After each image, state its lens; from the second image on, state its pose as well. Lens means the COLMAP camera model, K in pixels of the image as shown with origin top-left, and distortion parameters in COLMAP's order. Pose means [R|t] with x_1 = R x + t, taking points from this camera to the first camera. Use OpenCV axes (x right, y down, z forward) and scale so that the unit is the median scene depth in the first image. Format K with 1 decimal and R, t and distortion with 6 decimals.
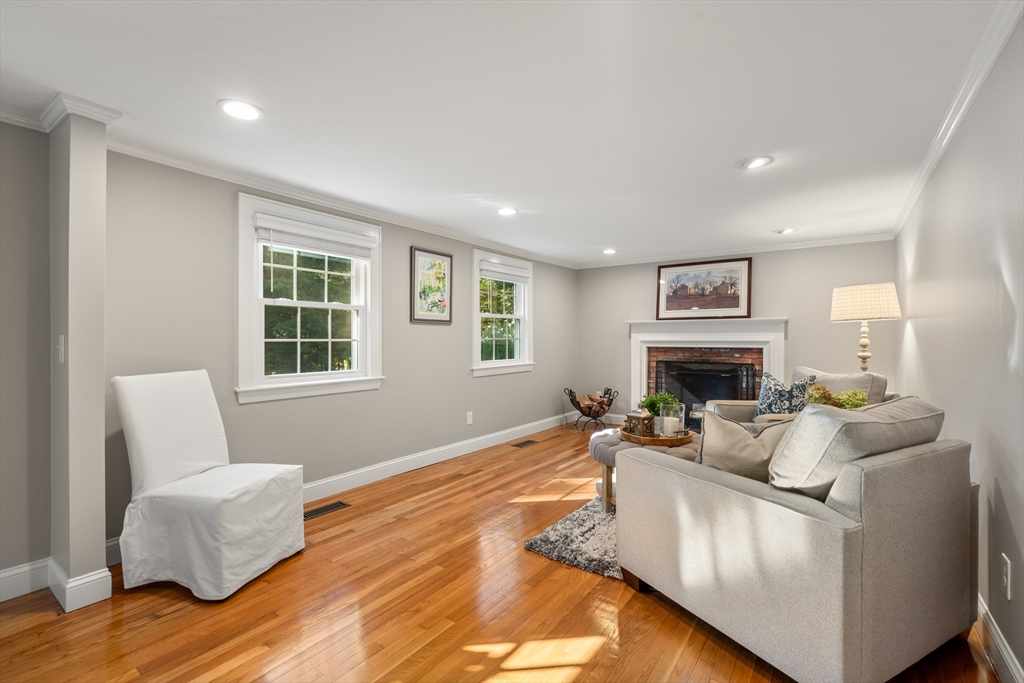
lens RADIAL K [[458.7, 0, 510.6], [0, 458.7, 340.3], [0, 0, 1]] dist [-0.010069, 0.000142]
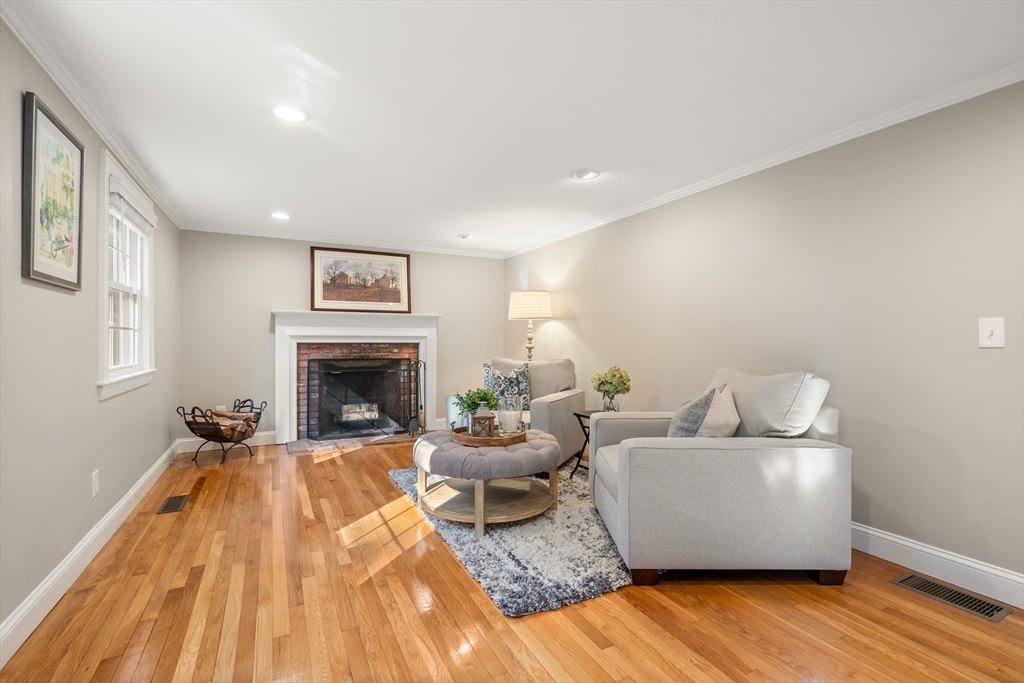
lens RADIAL K [[458.7, 0, 511.0], [0, 458.7, 341.9], [0, 0, 1]] dist [-0.010069, 0.000142]
pose [[0.458519, -0.001996, 0.888682, -0.276357], [0.000411, 0.999998, 0.002034, 0.012102], [-0.888684, -0.000567, 0.458519, 0.314973]]
